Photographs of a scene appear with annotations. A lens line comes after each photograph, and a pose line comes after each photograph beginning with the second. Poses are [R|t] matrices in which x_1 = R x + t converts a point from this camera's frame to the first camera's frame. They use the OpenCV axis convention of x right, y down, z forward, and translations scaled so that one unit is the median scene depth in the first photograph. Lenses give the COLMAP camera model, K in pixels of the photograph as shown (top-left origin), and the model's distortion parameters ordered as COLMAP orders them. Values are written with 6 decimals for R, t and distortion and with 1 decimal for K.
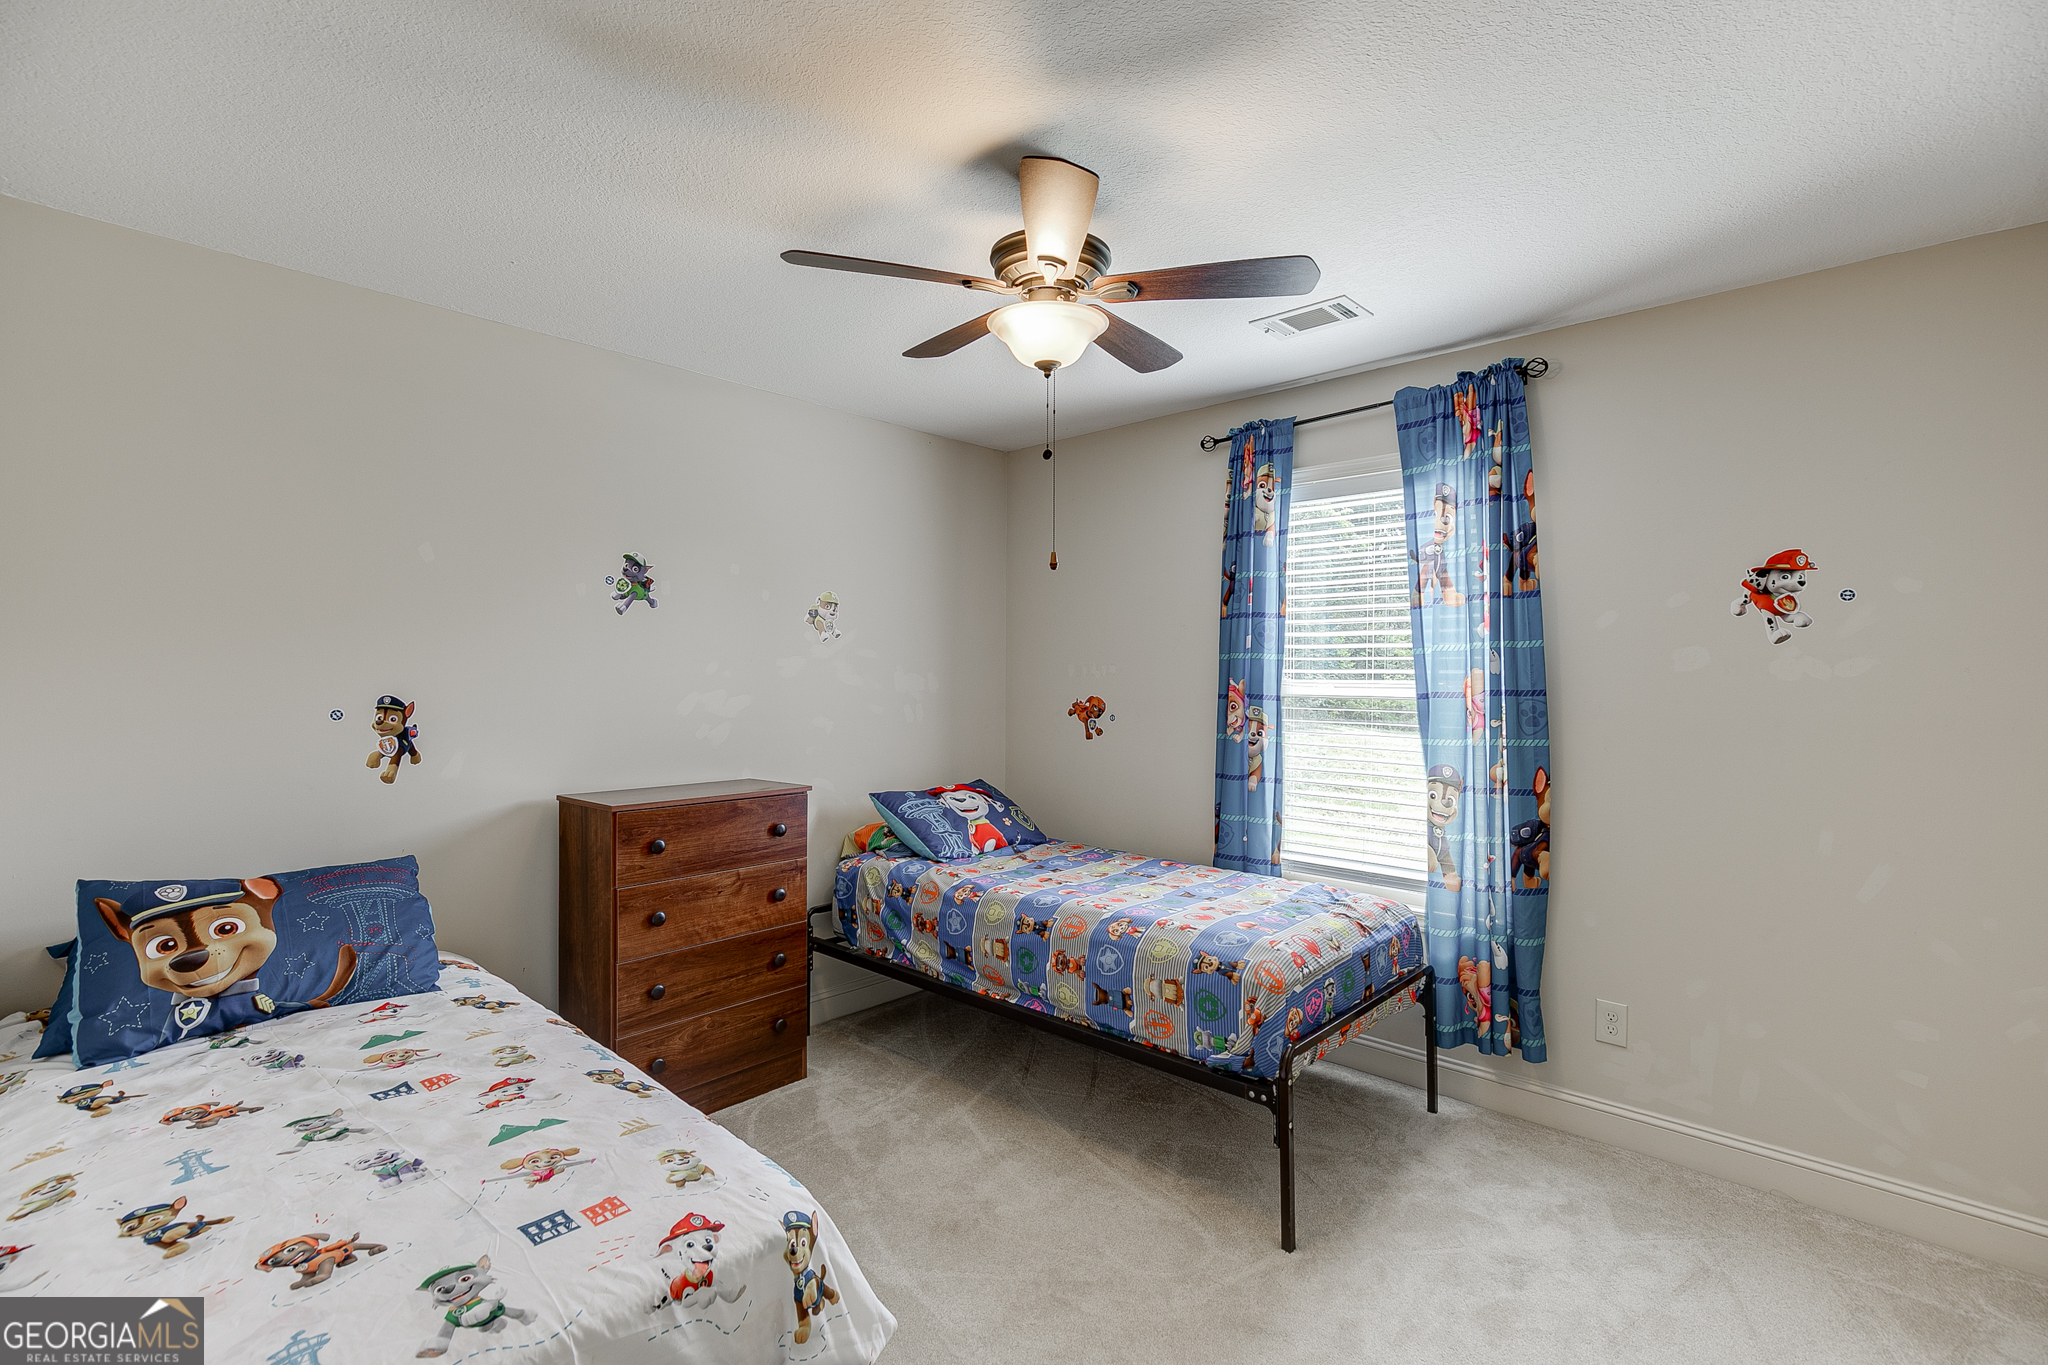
lens RADIAL K [[934.5, 0, 1031.6], [0, 934.5, 677.4], [0, 0, 1]] dist [-0.001400, 0.000376]
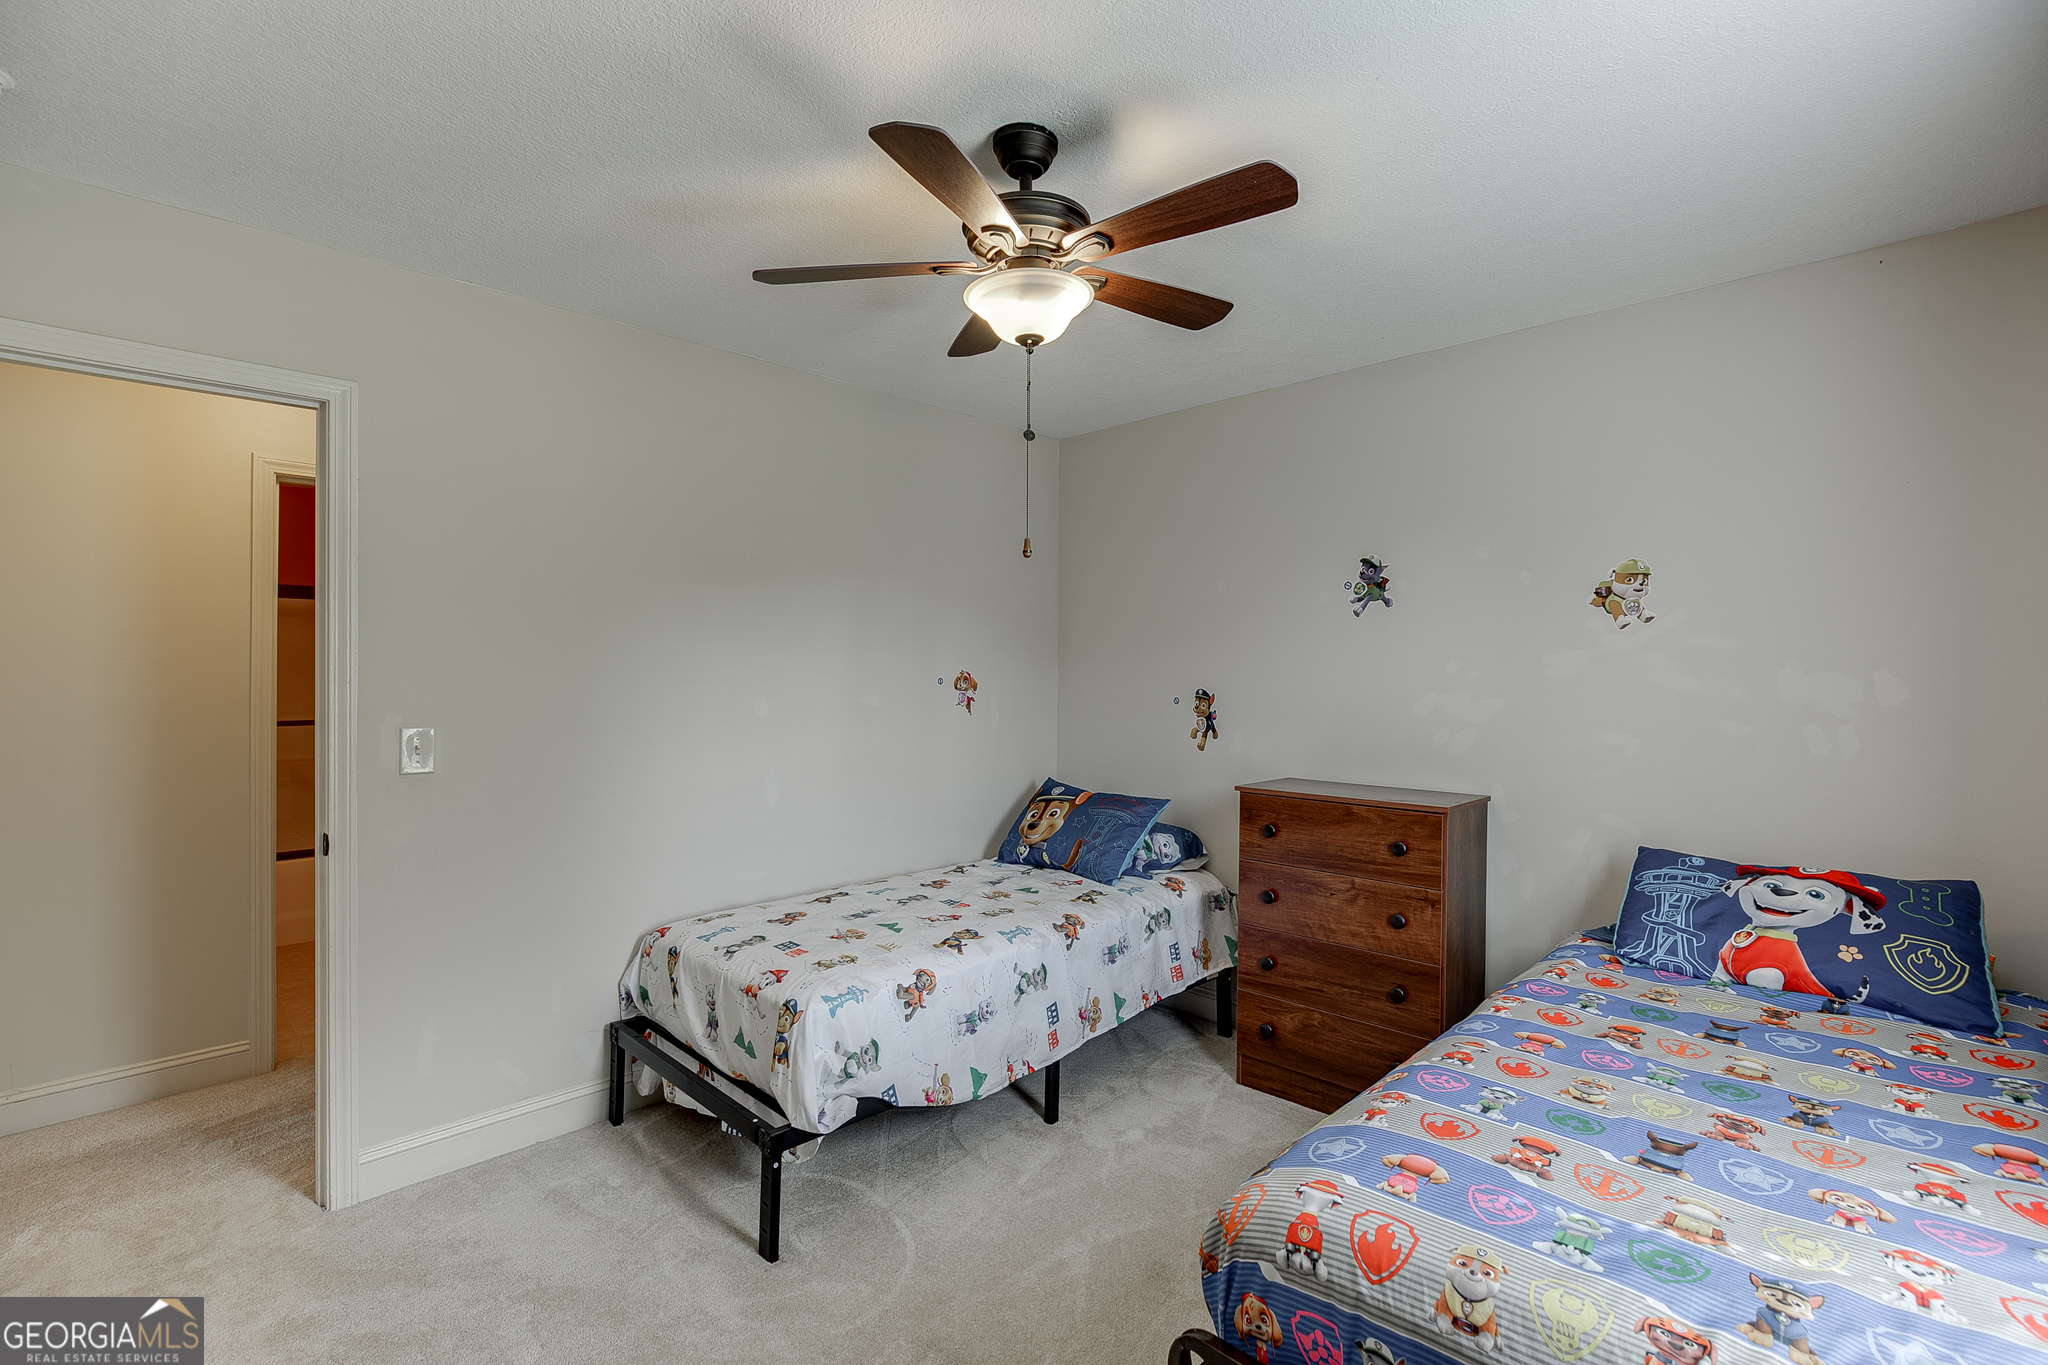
lens RADIAL K [[934.5, 0, 1032.3], [0, 934.5, 676.1], [0, 0, 1]] dist [-0.001400, 0.000376]
pose [[-0.041097, 0.000947, -0.999155, 0.668301], [-0.005587, 0.999984, 0.001178, 0.000197], [0.999140, 0.005631, -0.041091, 0.727170]]
